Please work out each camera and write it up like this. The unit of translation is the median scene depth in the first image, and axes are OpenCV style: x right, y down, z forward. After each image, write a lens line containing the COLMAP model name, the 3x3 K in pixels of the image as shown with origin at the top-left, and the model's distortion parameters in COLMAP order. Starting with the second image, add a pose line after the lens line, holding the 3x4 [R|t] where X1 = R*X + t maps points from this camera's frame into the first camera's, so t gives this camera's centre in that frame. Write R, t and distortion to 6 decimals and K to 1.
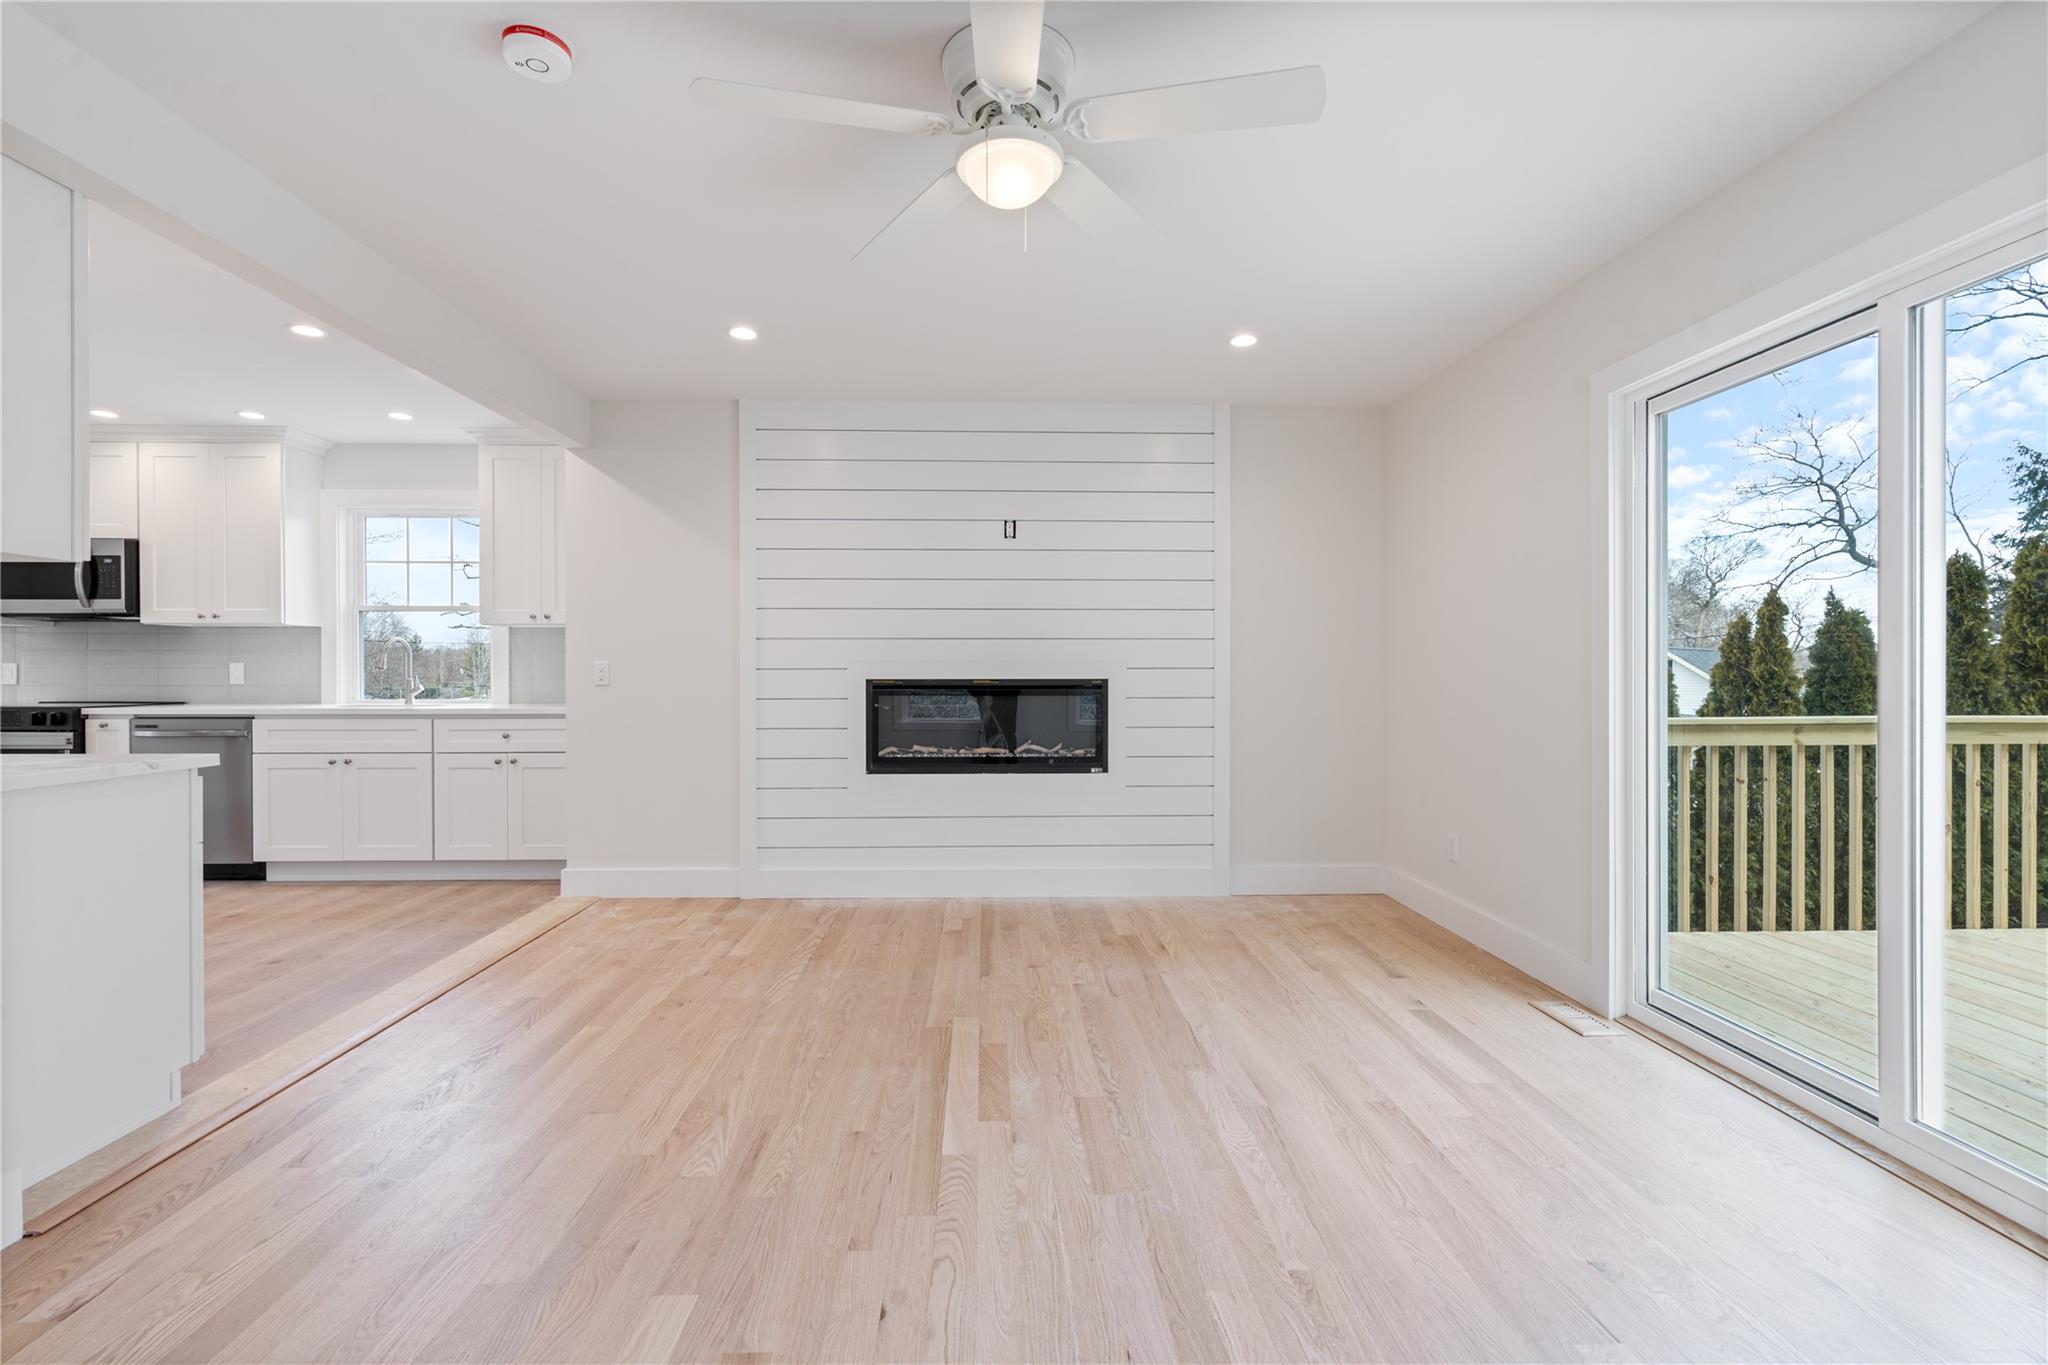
lens RADIAL K [[920.1, 0, 1016.5], [0, 920.1, 675.0], [0, 0, 1]] dist [-0.004150, 0.000829]
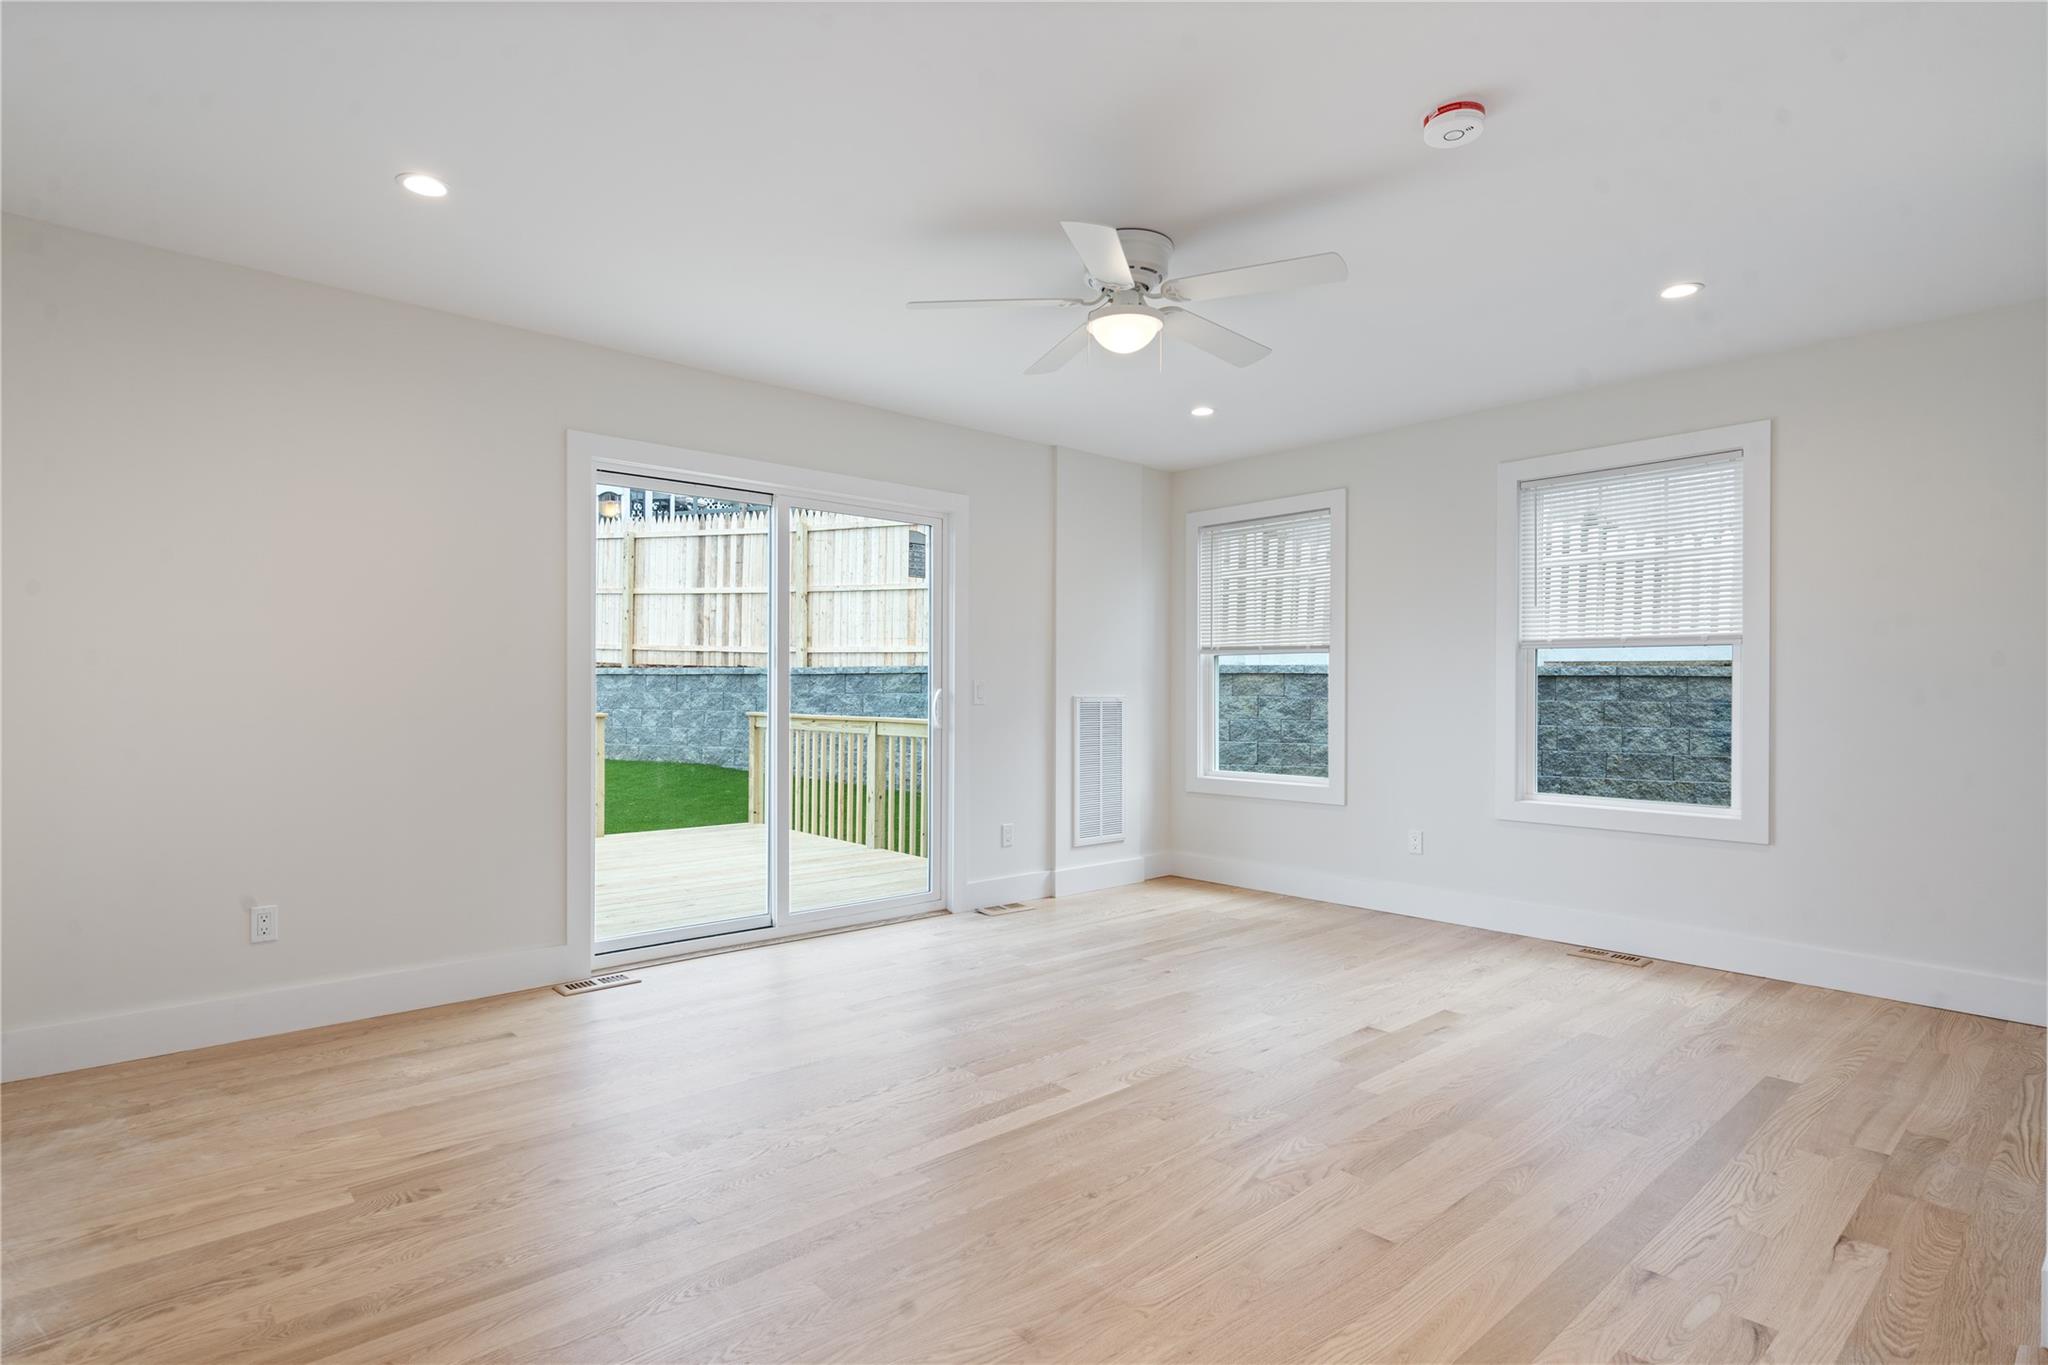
lens RADIAL K [[1045.9, 0, 1024.0], [0, 1045.9, 682.5], [0, 0, 1]] dist [0.000594, -0.000031]
pose [[-0.644232, 0.003486, 0.764822, -0.492673], [-0.000412, 0.999988, -0.004905, -0.001353], [-0.764830, -0.003475, -0.644223, 0.942148]]
